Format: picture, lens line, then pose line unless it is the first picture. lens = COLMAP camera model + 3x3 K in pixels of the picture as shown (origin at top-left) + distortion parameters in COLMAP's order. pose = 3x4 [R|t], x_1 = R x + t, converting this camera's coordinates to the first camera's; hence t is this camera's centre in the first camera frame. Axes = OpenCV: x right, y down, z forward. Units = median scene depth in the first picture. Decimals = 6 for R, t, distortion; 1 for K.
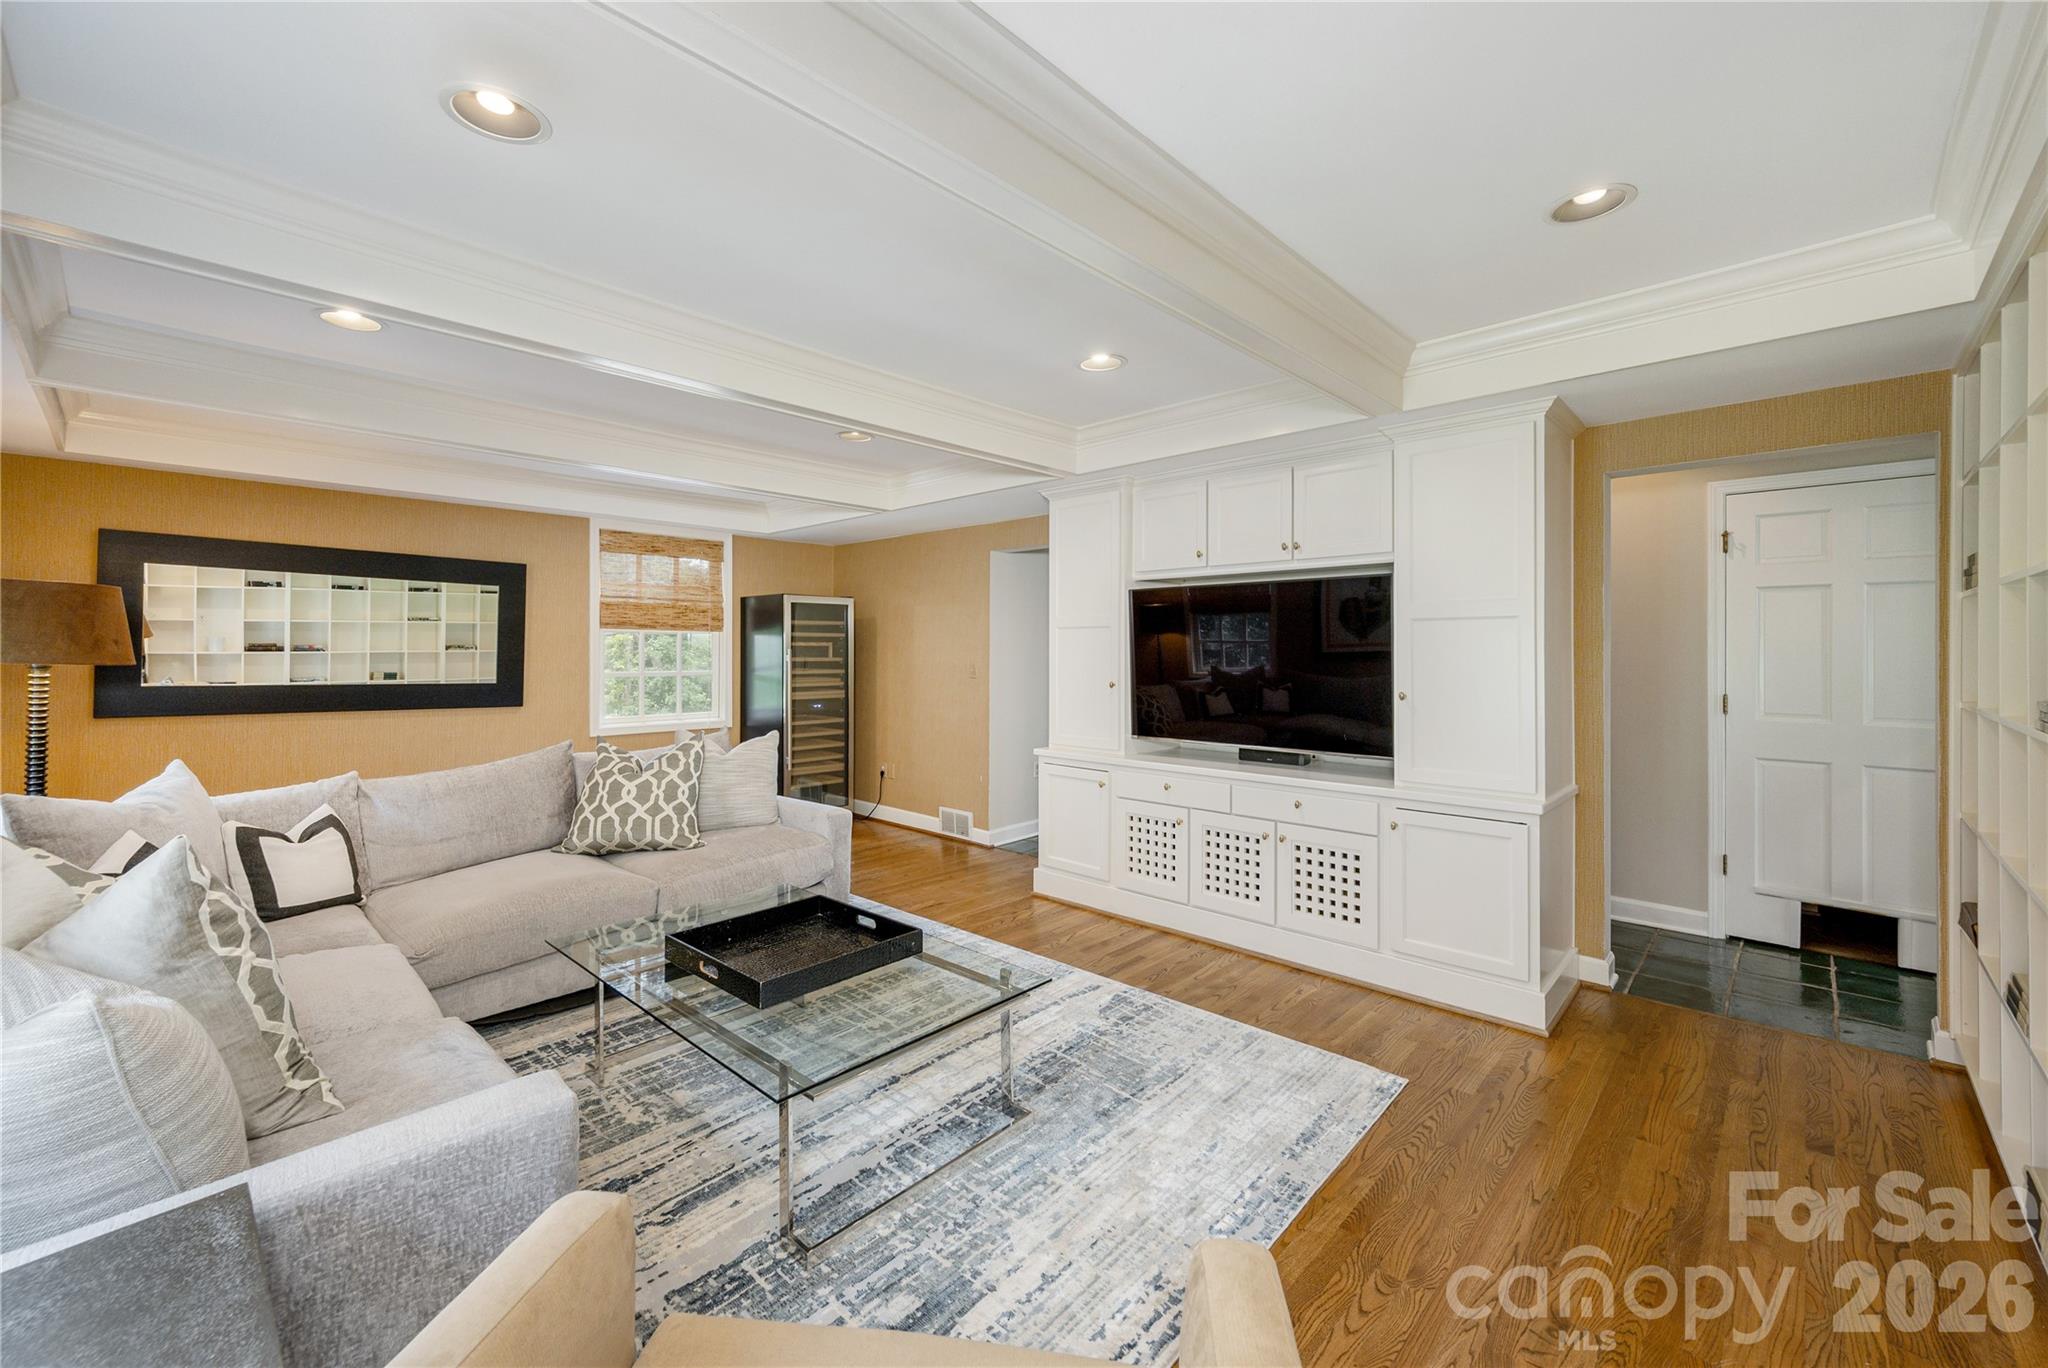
lens RADIAL K [[833.6, 0, 1044.3], [0, 833.6, 654.5], [0, 0, 1]] dist [0.000410, 0.000412]
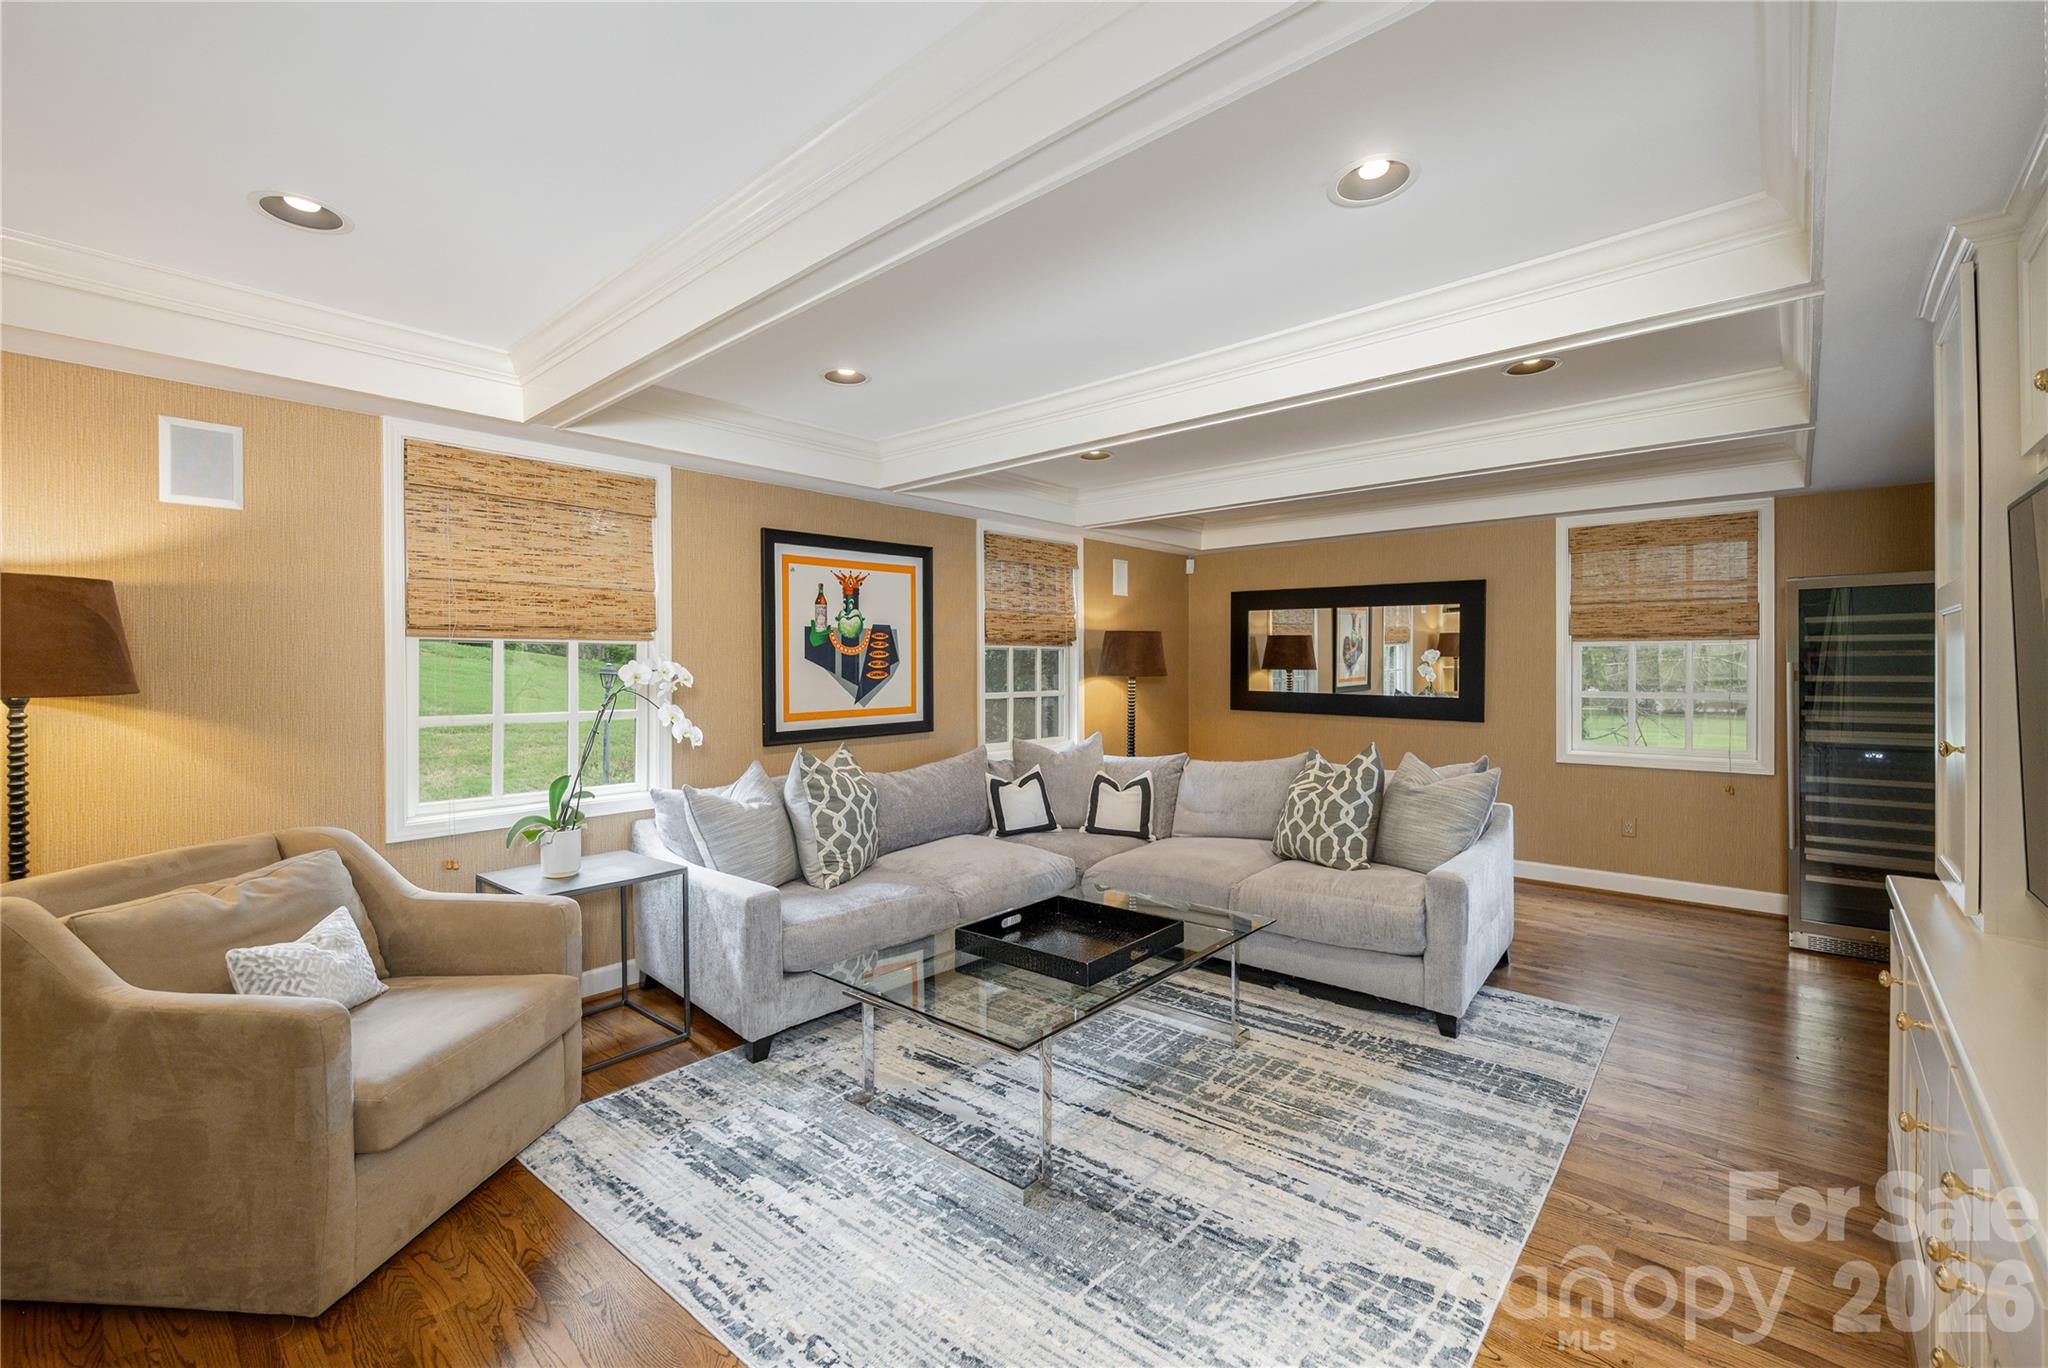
lens RADIAL K [[873.3, 0, 1026.1], [0, 873.3, 670.9], [0, 0, 1]] dist [0.003339, -0.000020]
pose [[0.014871, 0.003811, -0.999882, 0.574344], [-0.000574, 0.999993, 0.003803, -0.004775], [0.999889, 0.000518, 0.014873, 0.620335]]
